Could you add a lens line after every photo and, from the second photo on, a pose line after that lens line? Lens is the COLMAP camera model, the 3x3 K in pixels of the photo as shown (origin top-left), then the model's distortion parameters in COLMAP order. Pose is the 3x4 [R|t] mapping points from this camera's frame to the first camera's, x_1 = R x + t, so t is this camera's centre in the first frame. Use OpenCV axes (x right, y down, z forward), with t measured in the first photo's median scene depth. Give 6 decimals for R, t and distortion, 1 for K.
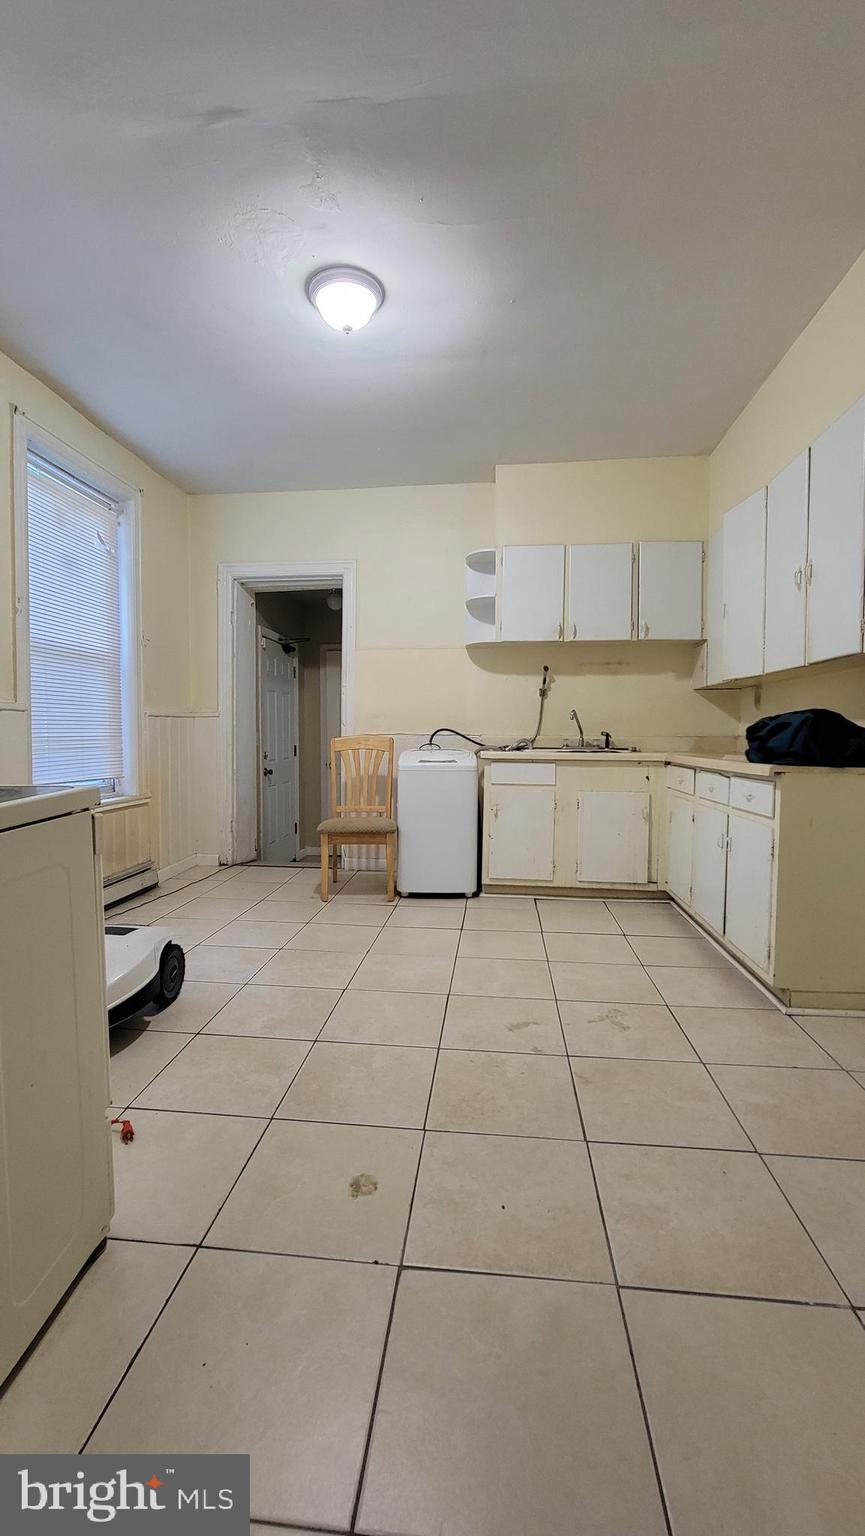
lens RADIAL K [[624.8, 0, 428.5], [0, 624.8, 762.9], [0, 0, 1]] dist [-0.009580, -0.000090]
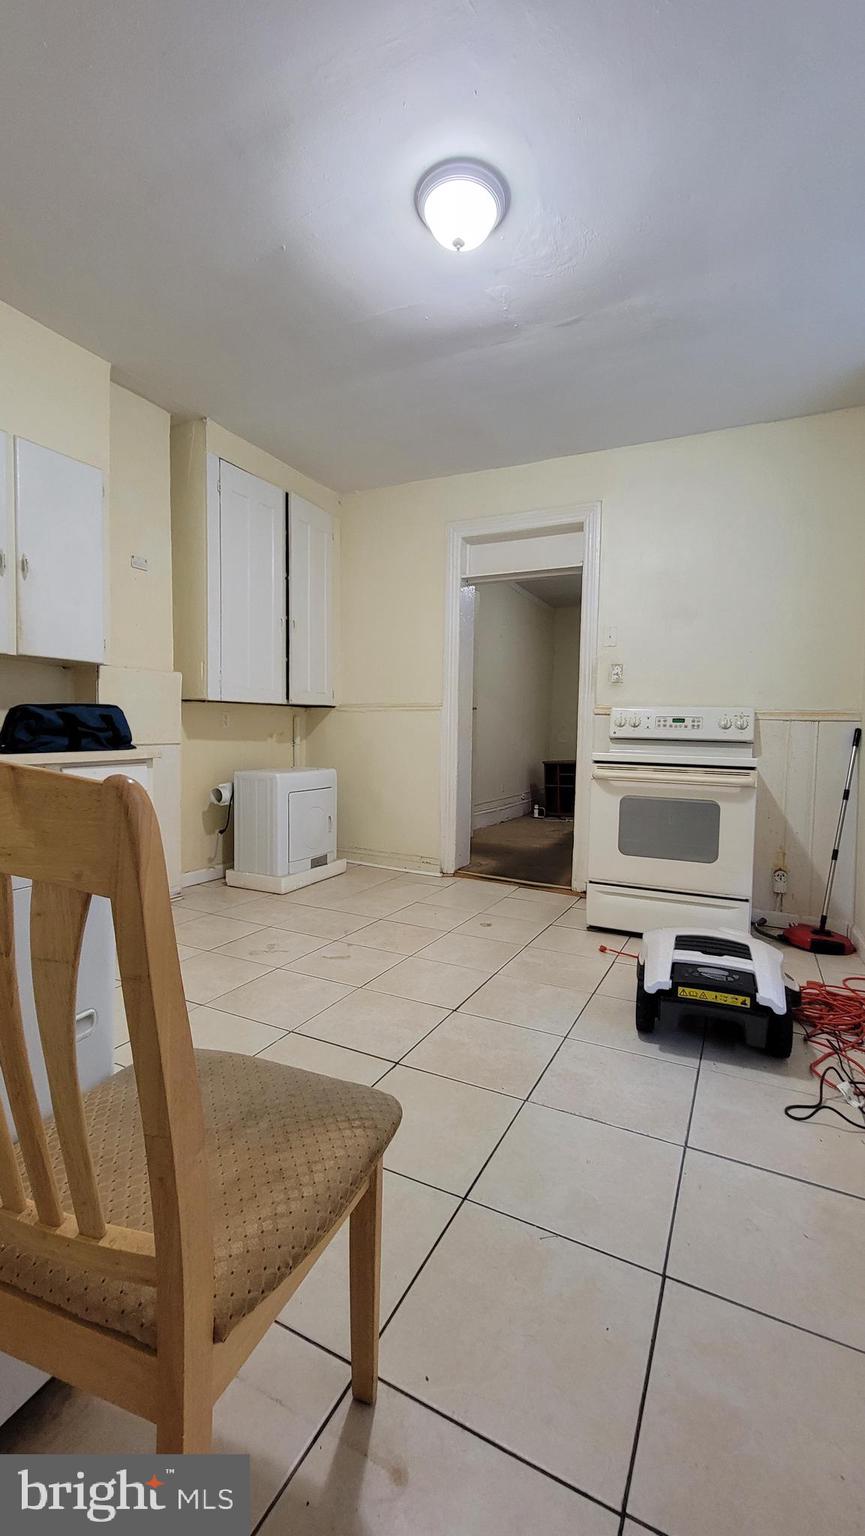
lens RADIAL K [[624.8, 0, 428.5], [0, 624.8, 762.9], [0, 0, 1]] dist [-0.009580, -0.000090]
pose [[-0.932077, -0.039410, 0.360110, -0.475475], [-0.002573, 0.994760, 0.102205, -0.107618], [-0.362251, 0.094336, -0.927294, 2.100259]]
